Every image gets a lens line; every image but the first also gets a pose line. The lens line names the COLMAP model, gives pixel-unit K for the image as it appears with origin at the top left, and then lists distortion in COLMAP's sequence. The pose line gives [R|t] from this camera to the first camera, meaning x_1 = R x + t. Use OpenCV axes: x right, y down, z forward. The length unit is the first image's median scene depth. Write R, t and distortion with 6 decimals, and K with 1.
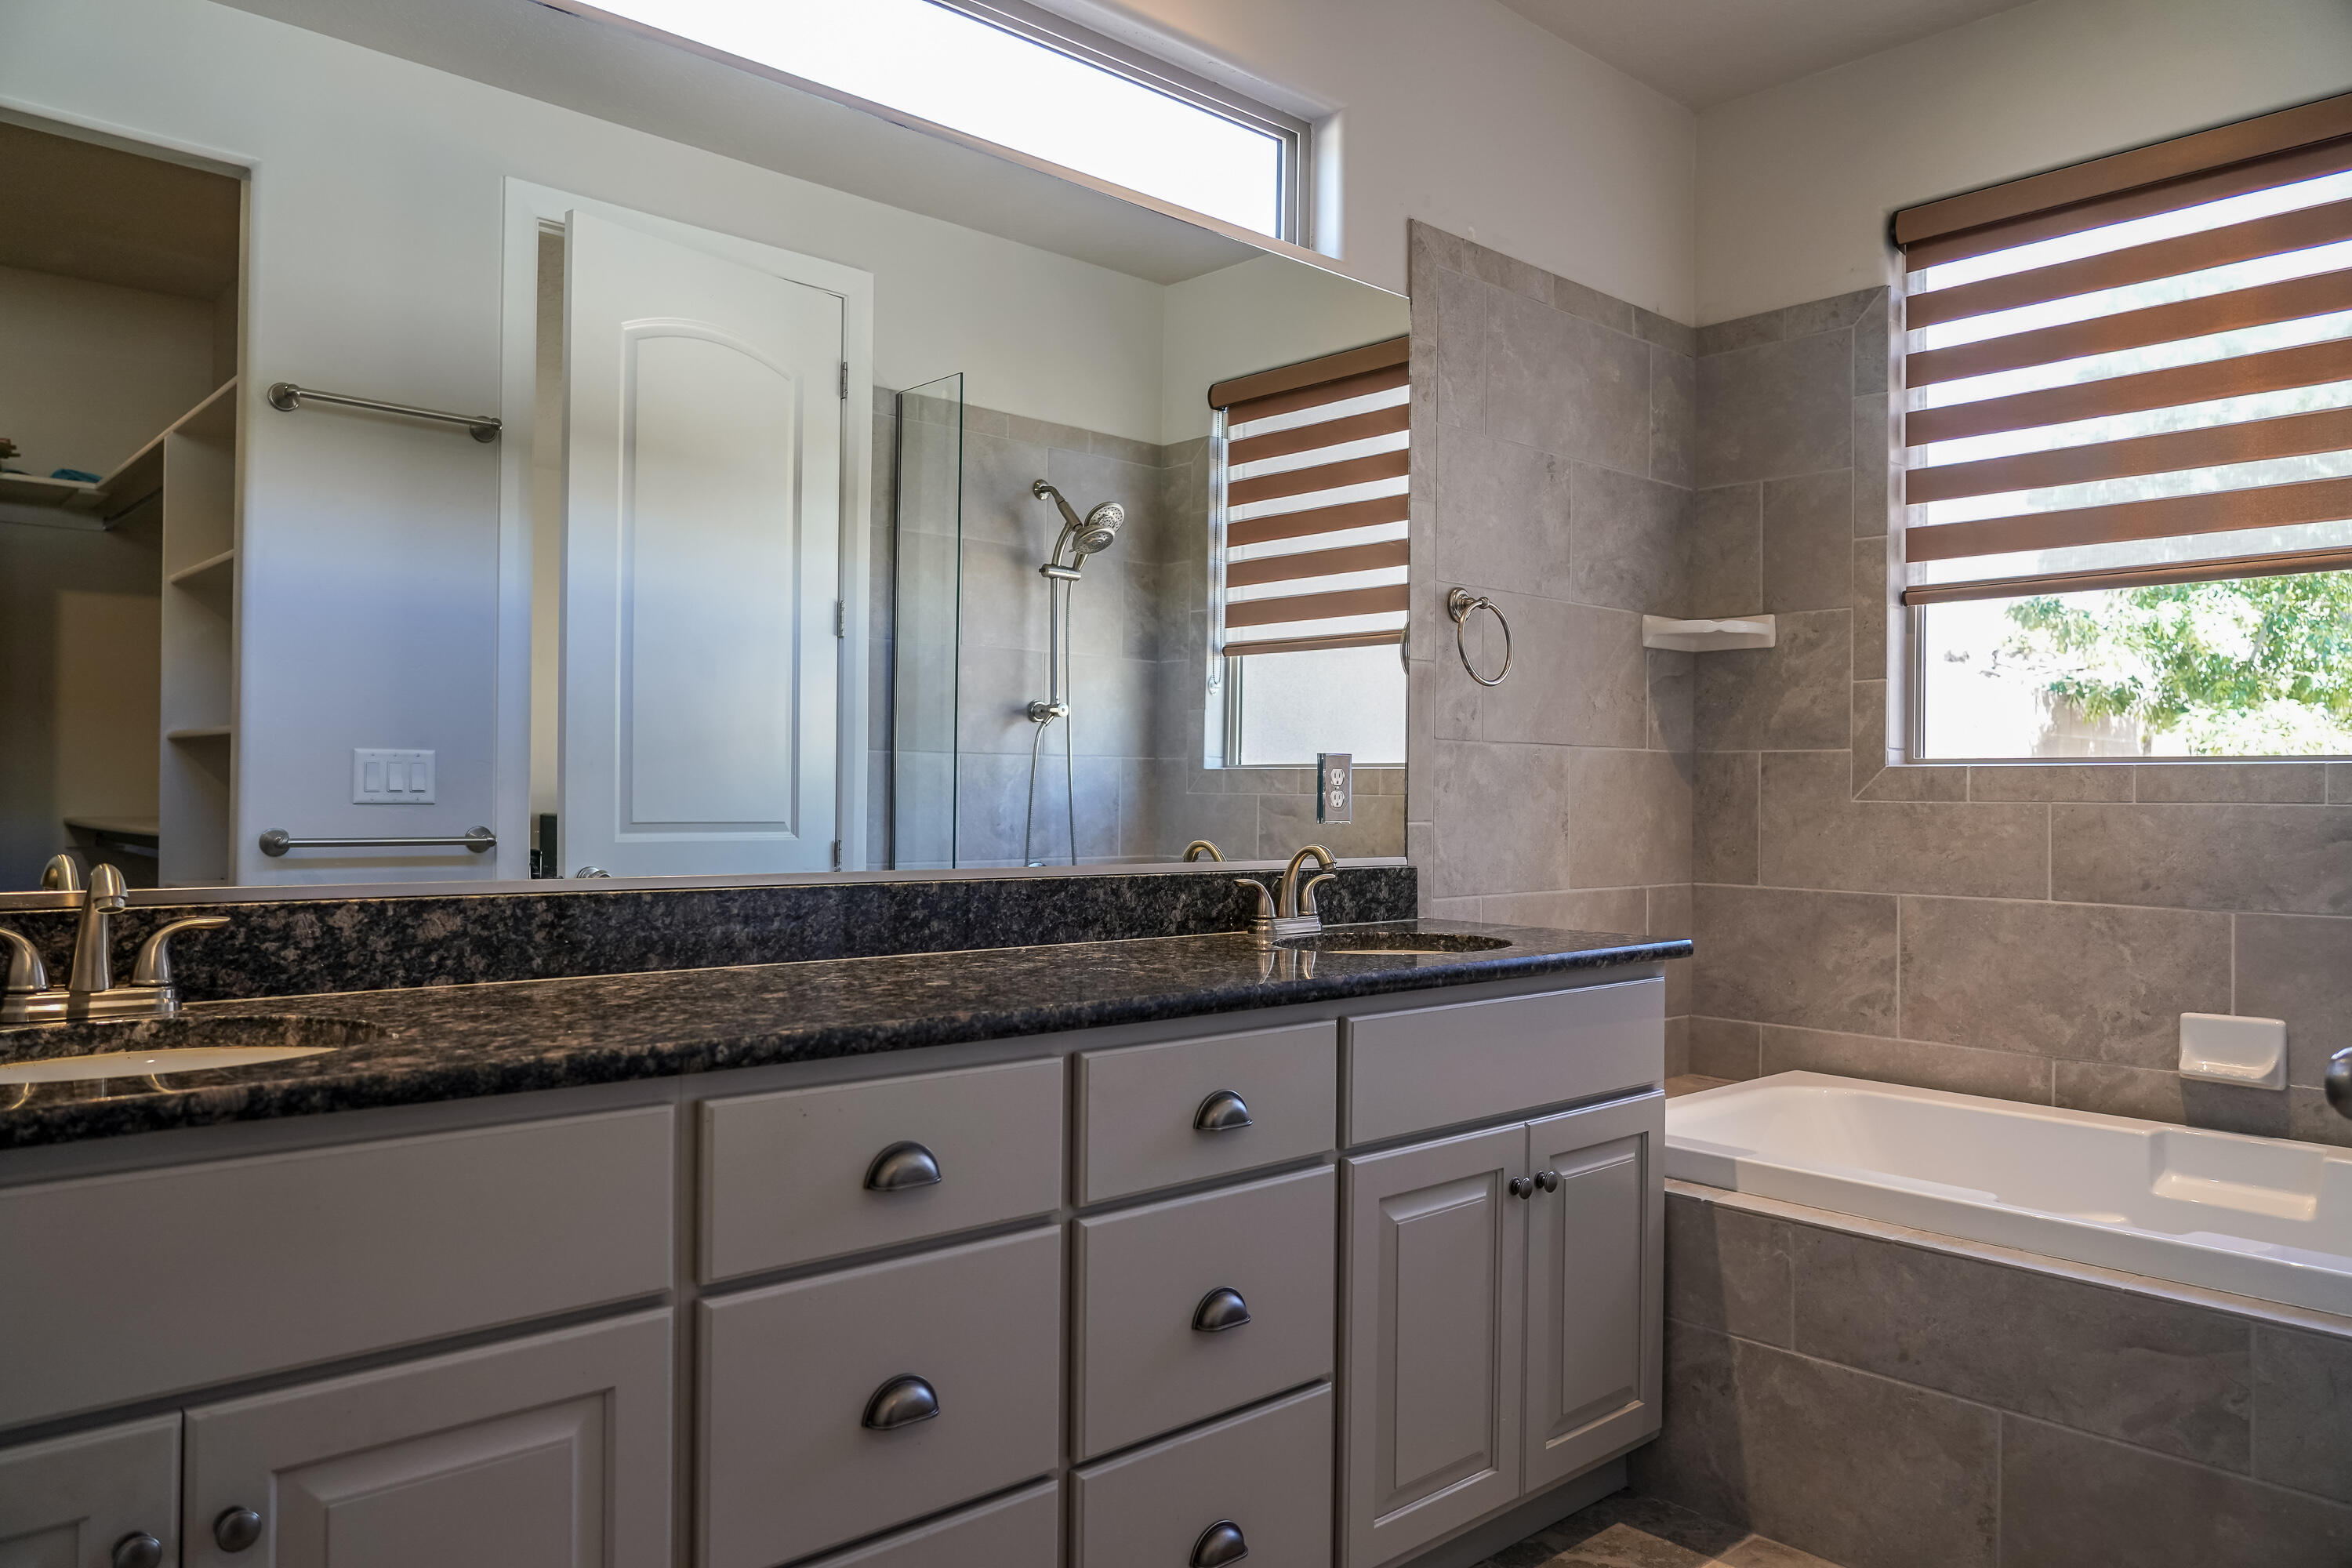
lens RADIAL K [[1607.0, 0, 1176.0], [0, 1607.0, 784.0], [0, 0, 1]] dist [-0.026248, 0.017587]
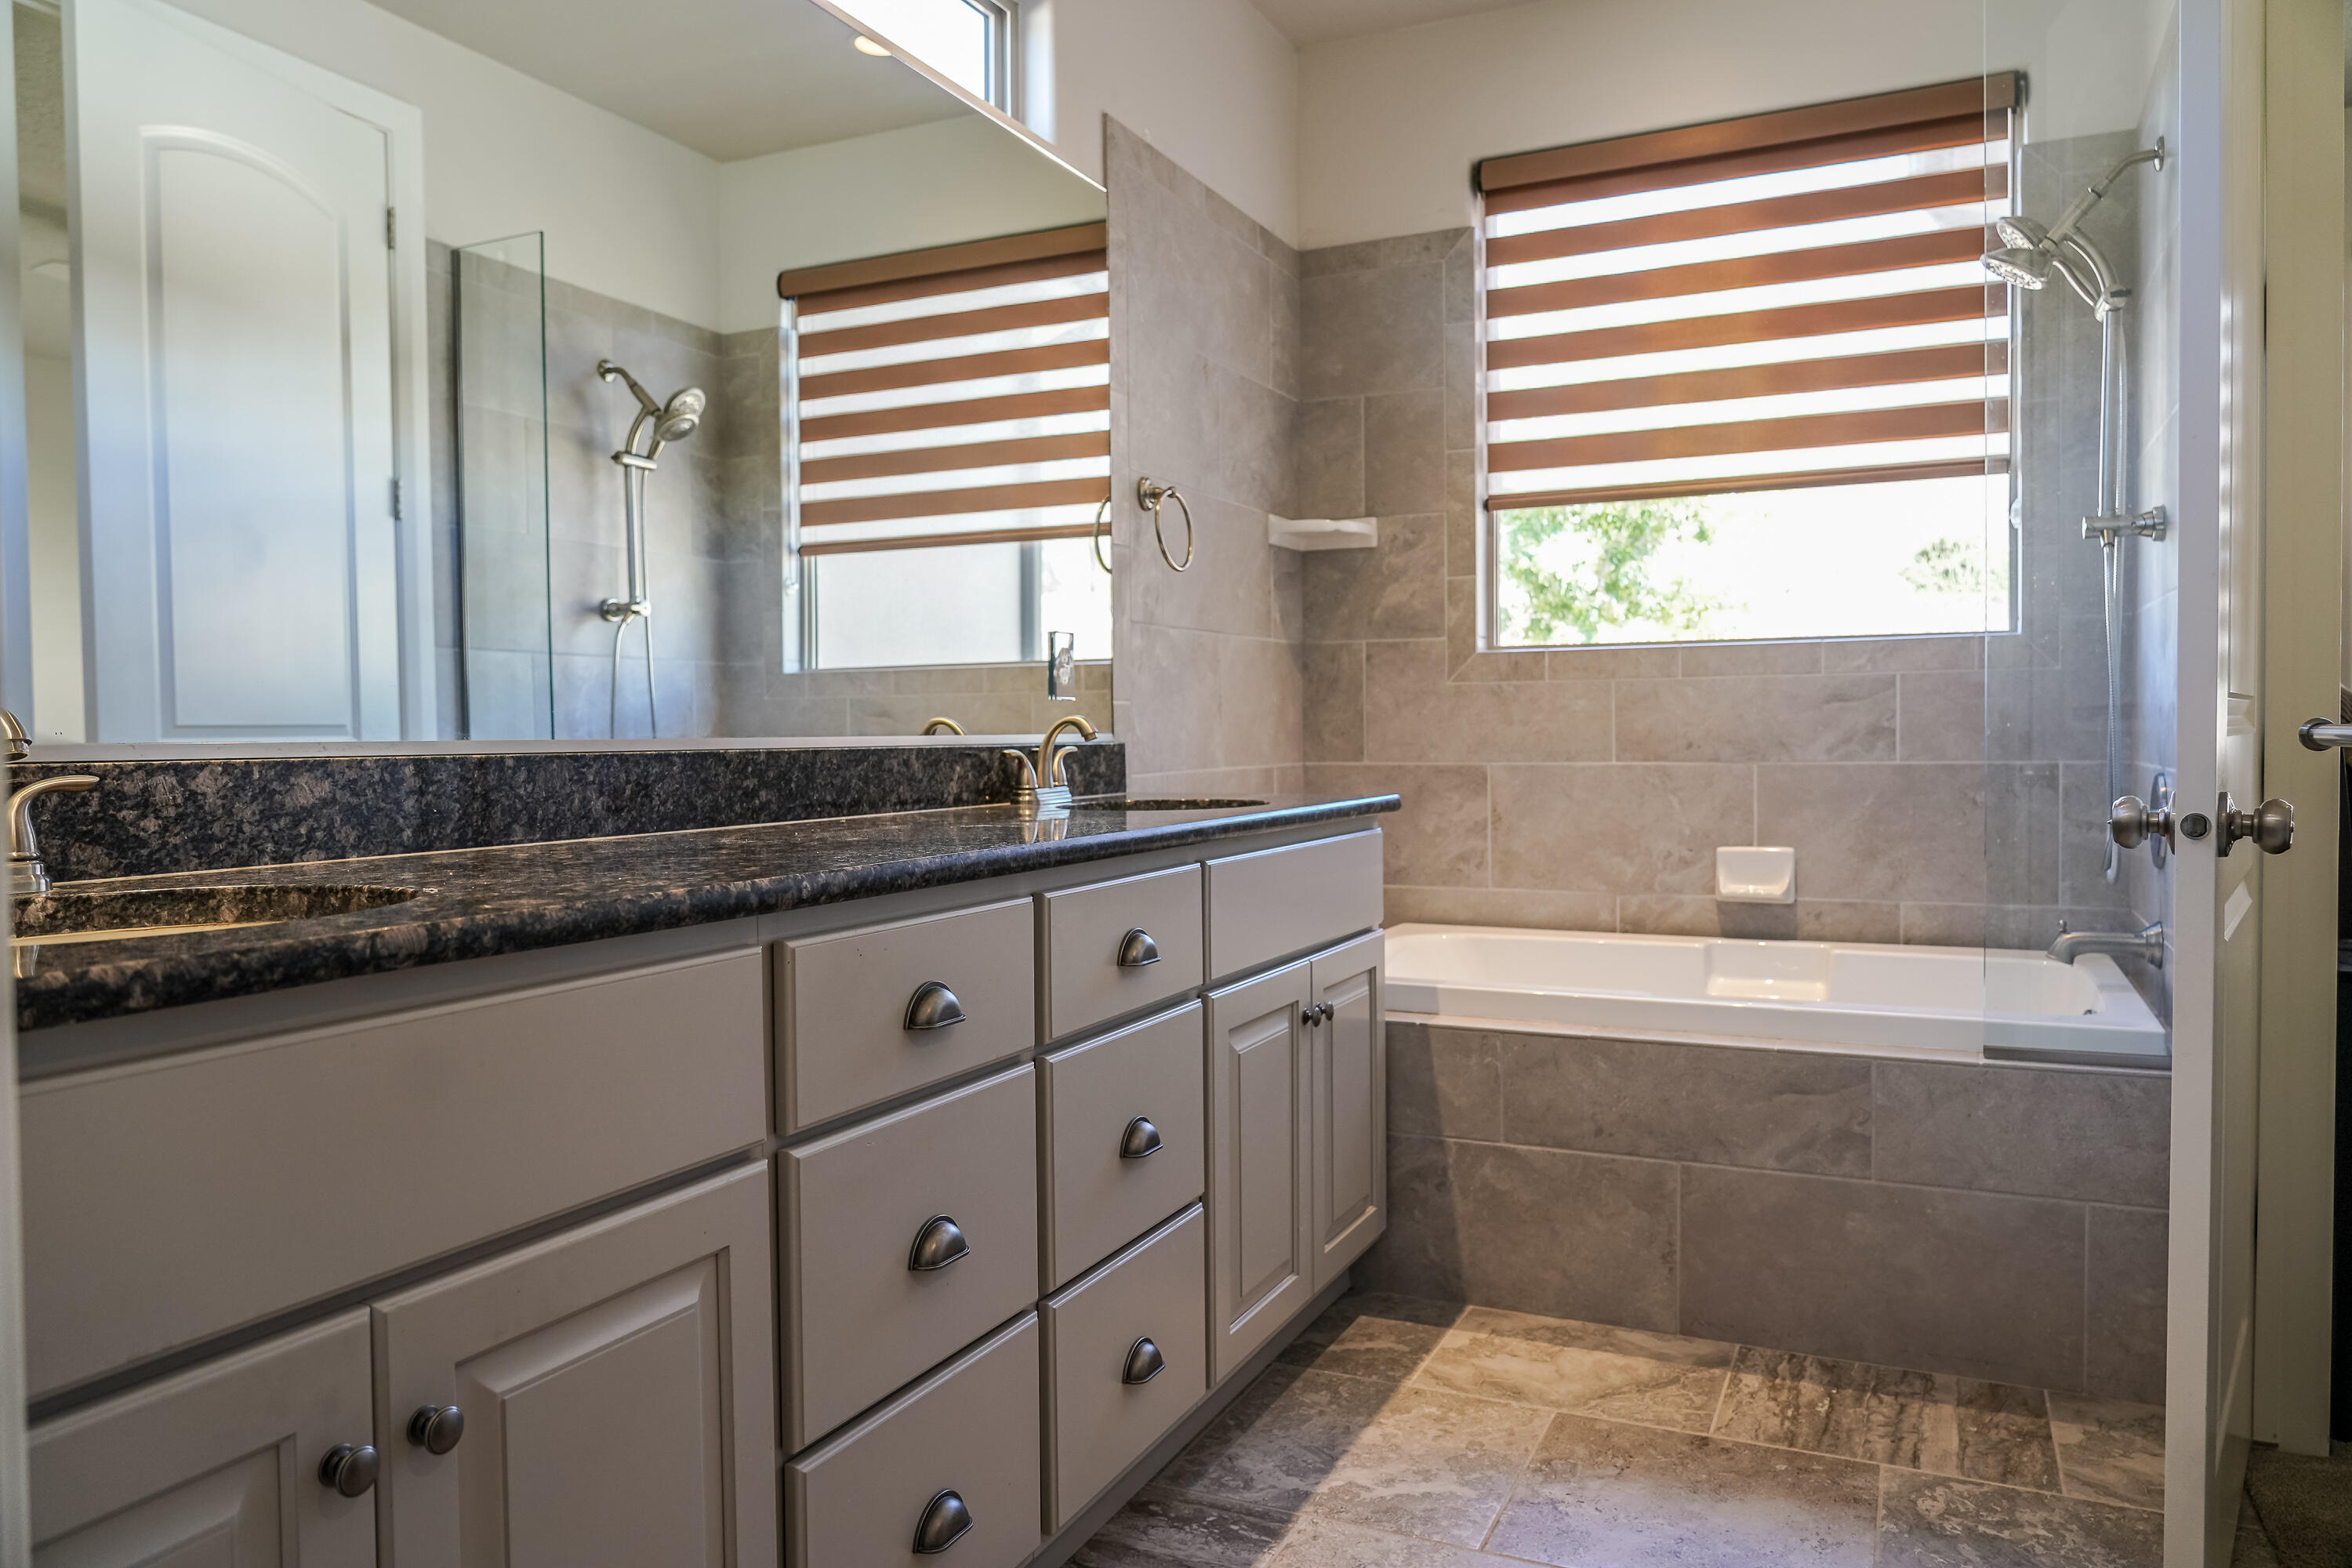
lens RADIAL K [[1607.0, 0, 1176.0], [0, 1607.0, 784.0], [0, 0, 1]] dist [-0.026248, 0.017587]
pose [[0.924787, -0.032470, 0.379096, -0.216841], [0.017673, 0.998942, 0.042448, 0.034546], [-0.380074, -0.032556, 0.924383, 0.020638]]
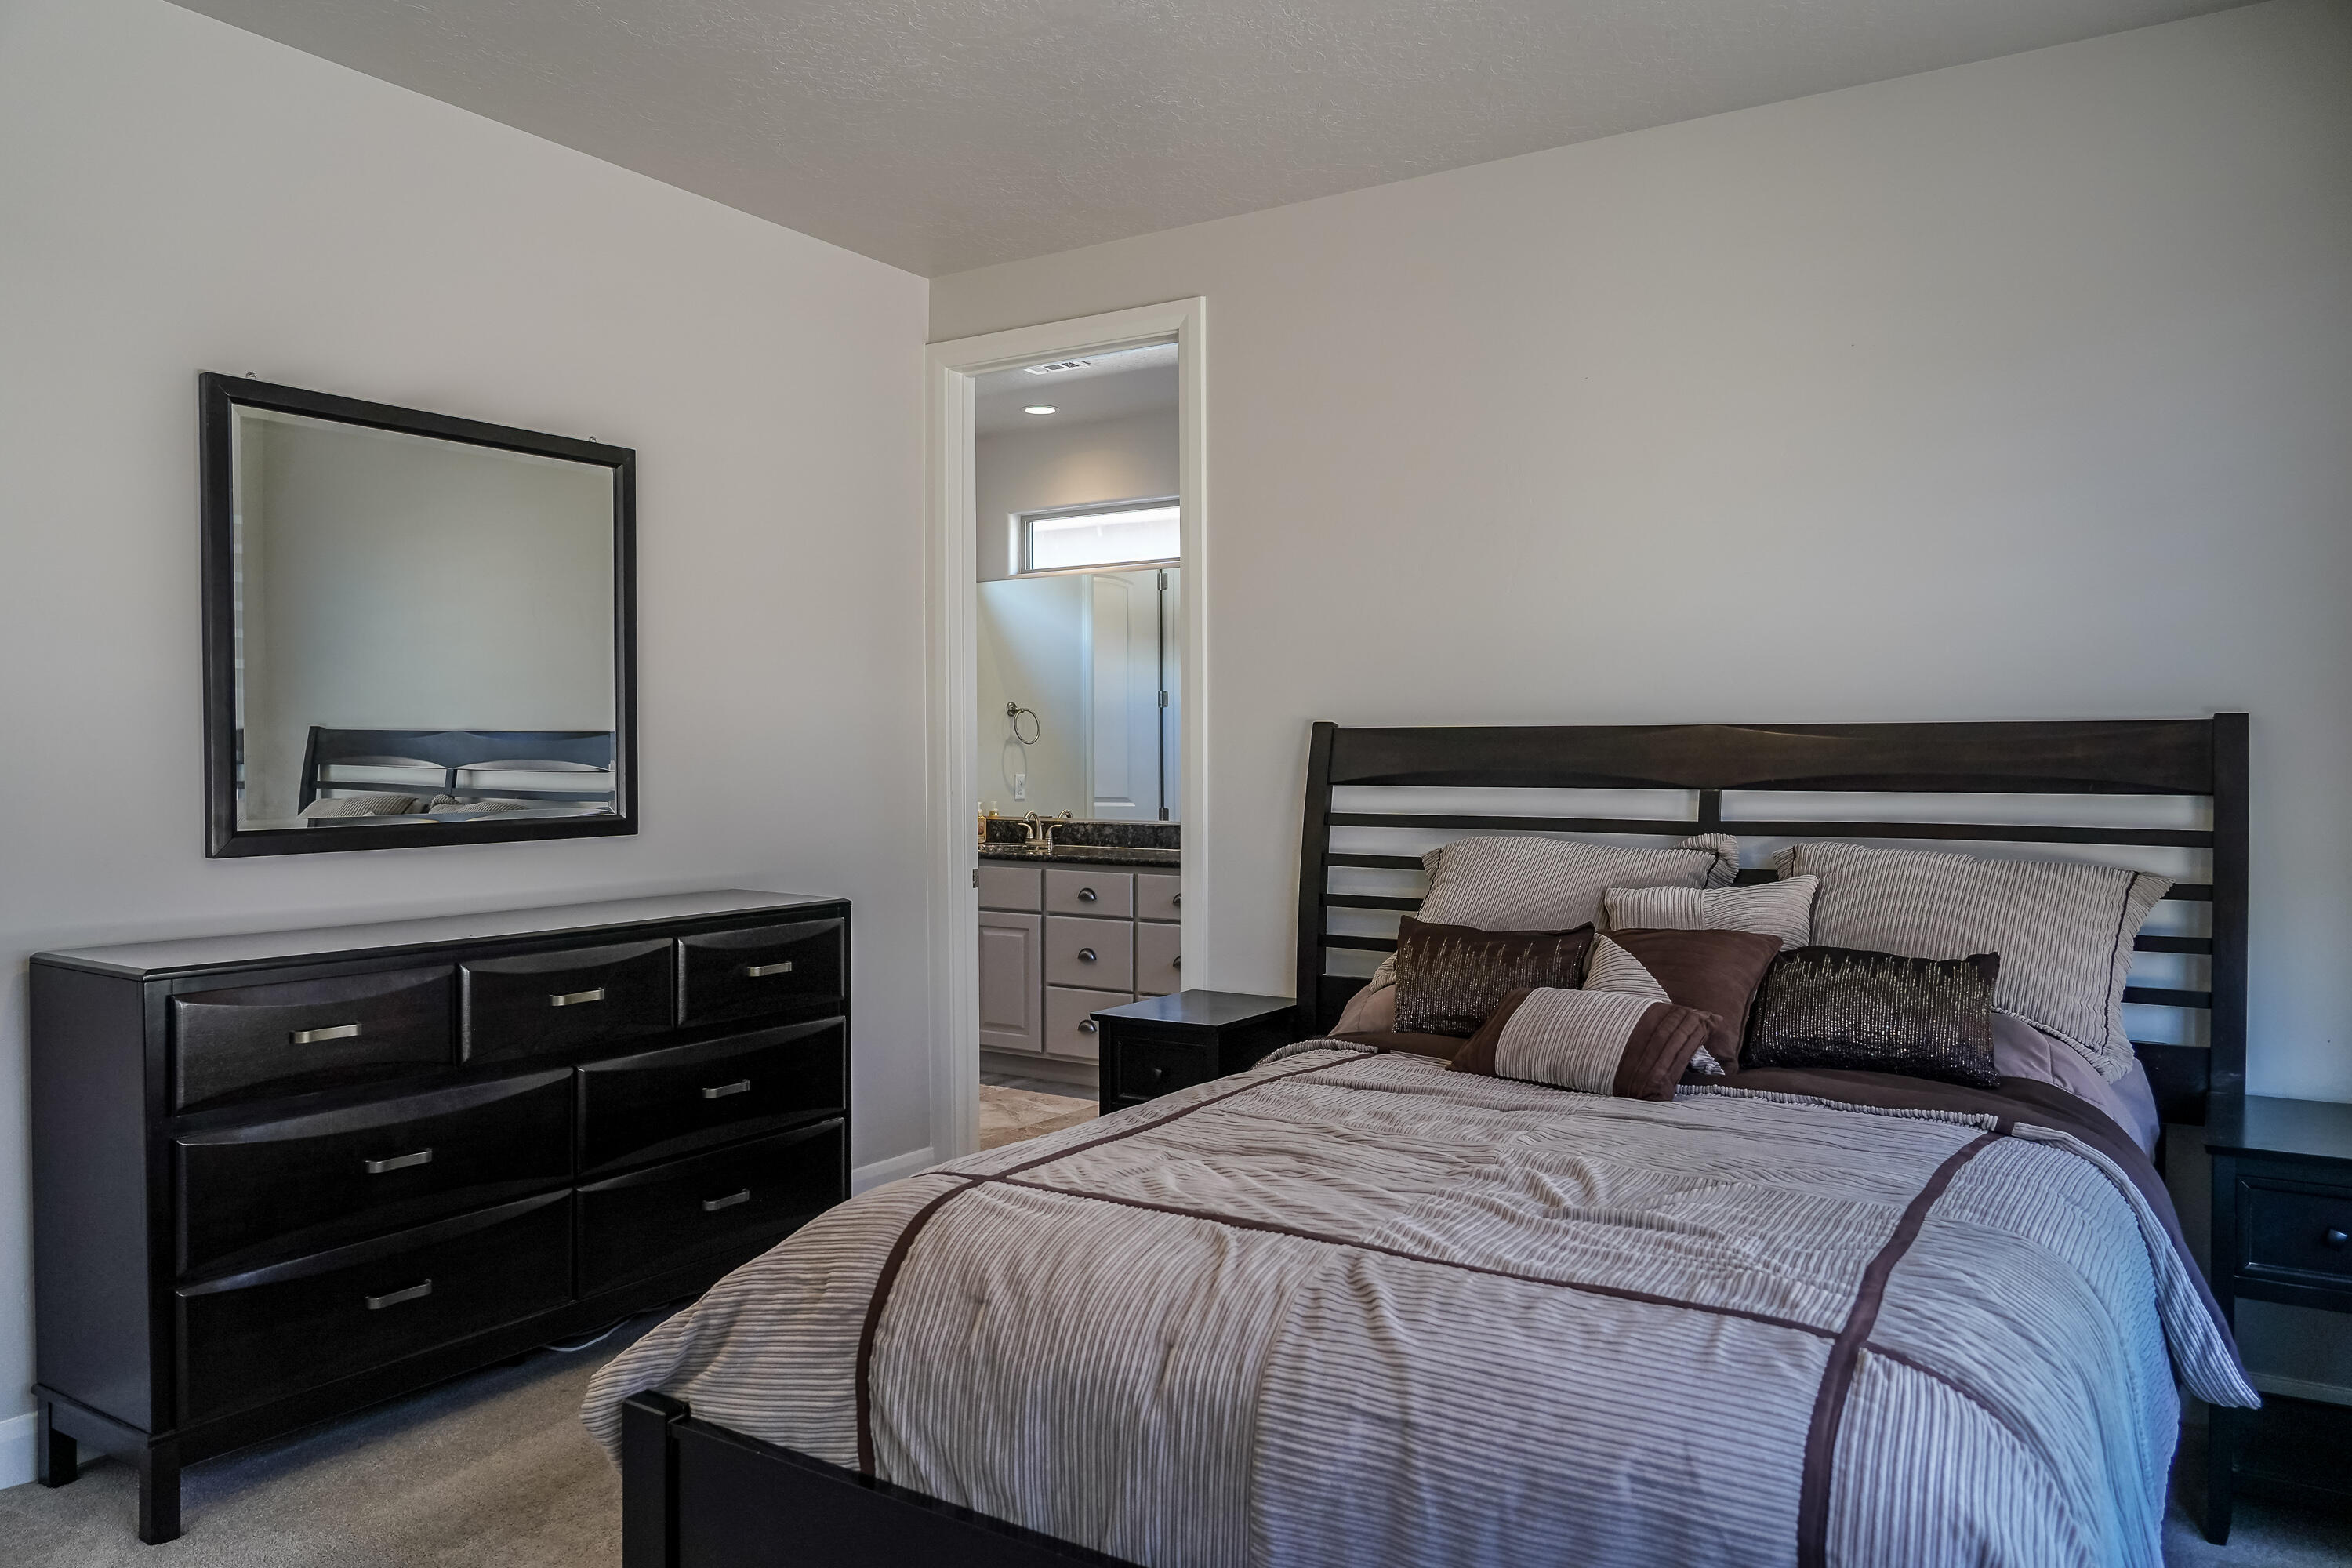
lens RADIAL K [[1625.4, 0, 1176.0], [0, 1625.4, 784.0], [0, 0, 1]] dist [-0.026457, 0.004197]
pose [[0.253343, 0.019674, -0.967176, 2.030782], [0.015268, 0.999587, 0.024333, -0.070142], [0.967256, -0.020932, 0.252938, 0.110148]]
